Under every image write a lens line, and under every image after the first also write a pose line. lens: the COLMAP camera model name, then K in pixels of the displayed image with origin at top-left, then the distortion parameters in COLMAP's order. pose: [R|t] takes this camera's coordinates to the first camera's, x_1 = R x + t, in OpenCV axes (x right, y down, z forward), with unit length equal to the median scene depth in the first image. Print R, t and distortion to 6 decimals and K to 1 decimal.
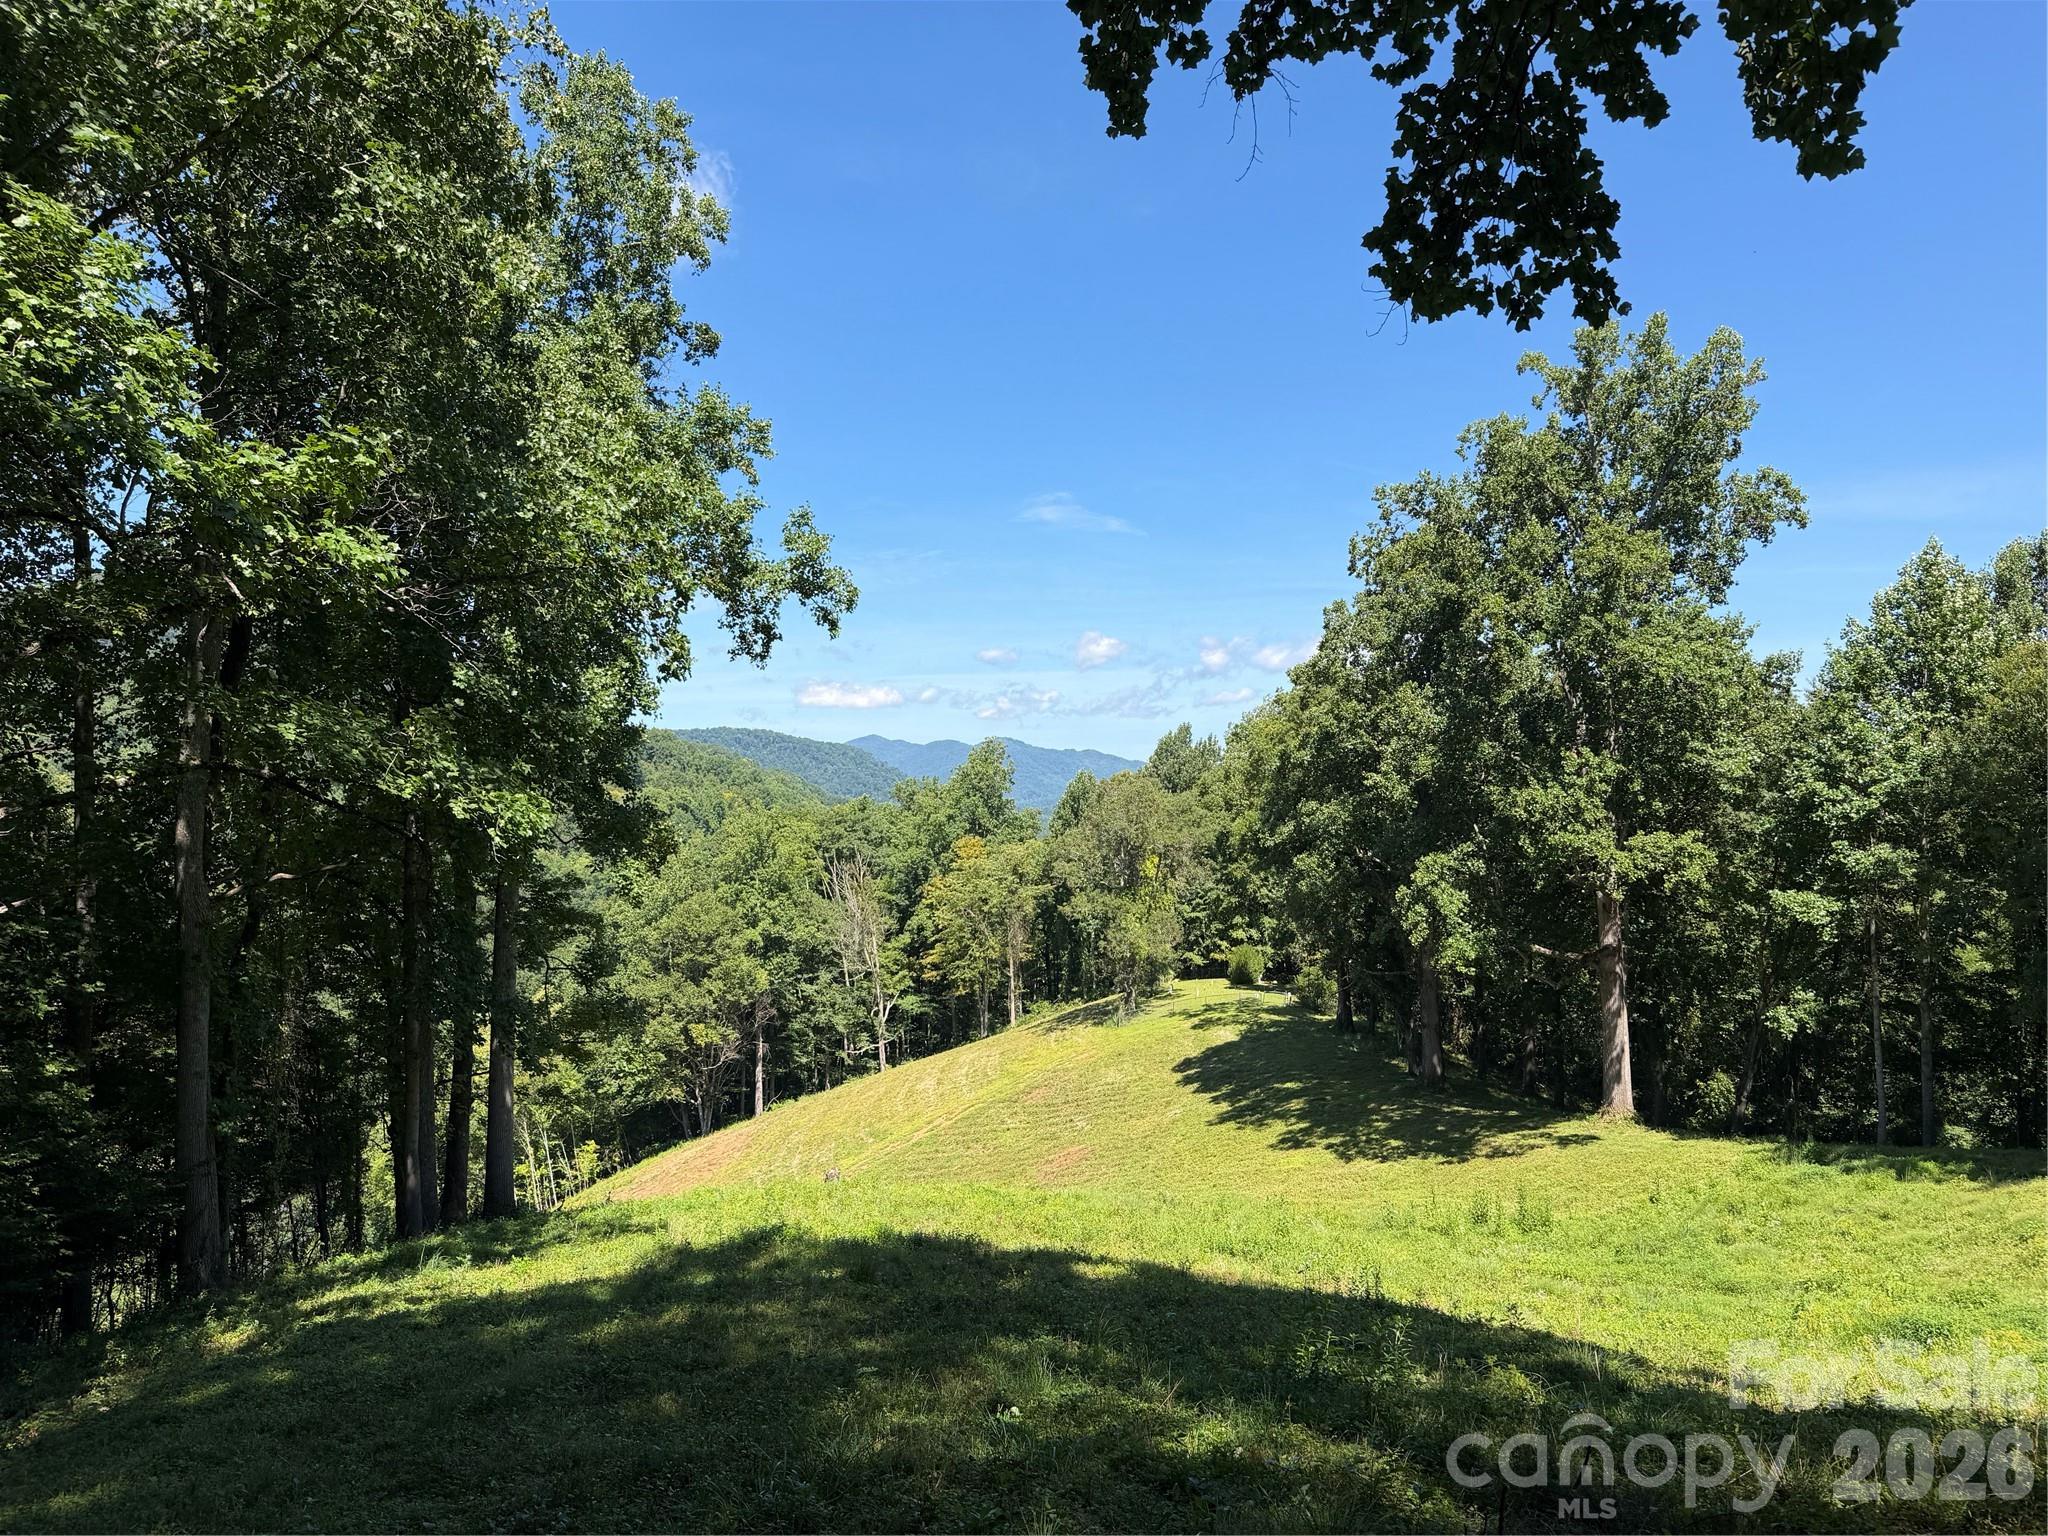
lens RADIAL K [[1435.3, 0, 1040.7], [0, 1435.3, 771.5], [0, 0, 1]] dist [0.058658, -0.071734]
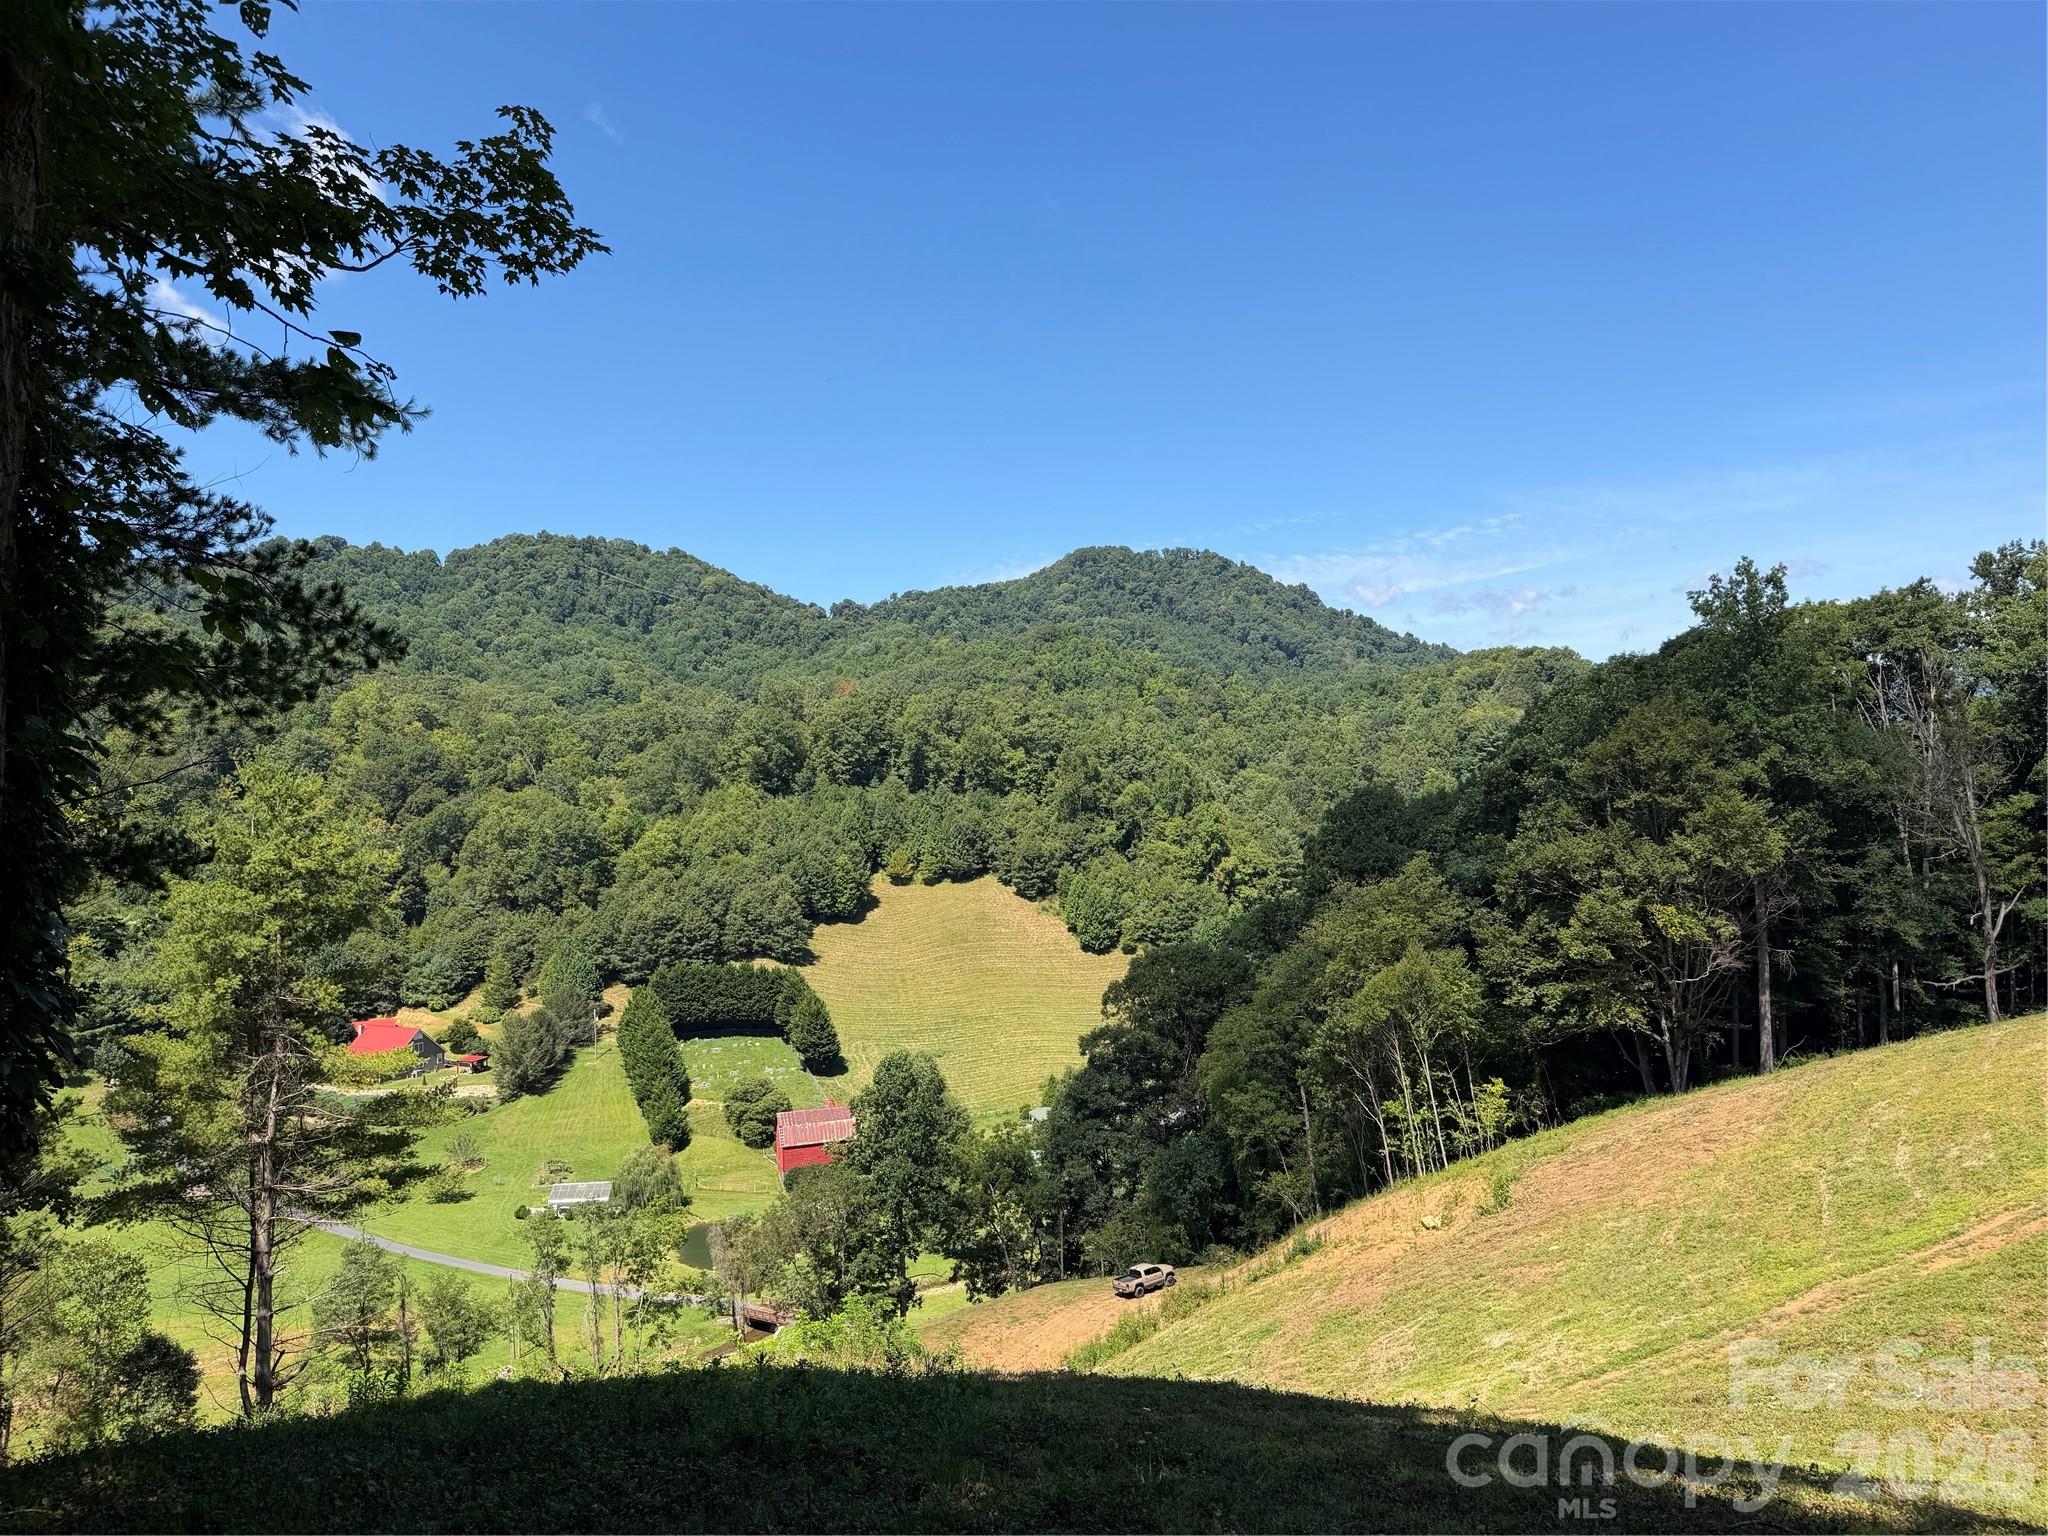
lens RADIAL K [[1435.3, 0, 962.9], [0, 1435.3, 760.0], [0, 0, 1]] dist [0.058658, -0.071734]
pose [[0.803741, -0.033802, -0.594019, -0.107970], [0.039772, 0.999204, -0.003045, 0.101700], [0.593649, -0.021178, 0.804445, 0.325012]]
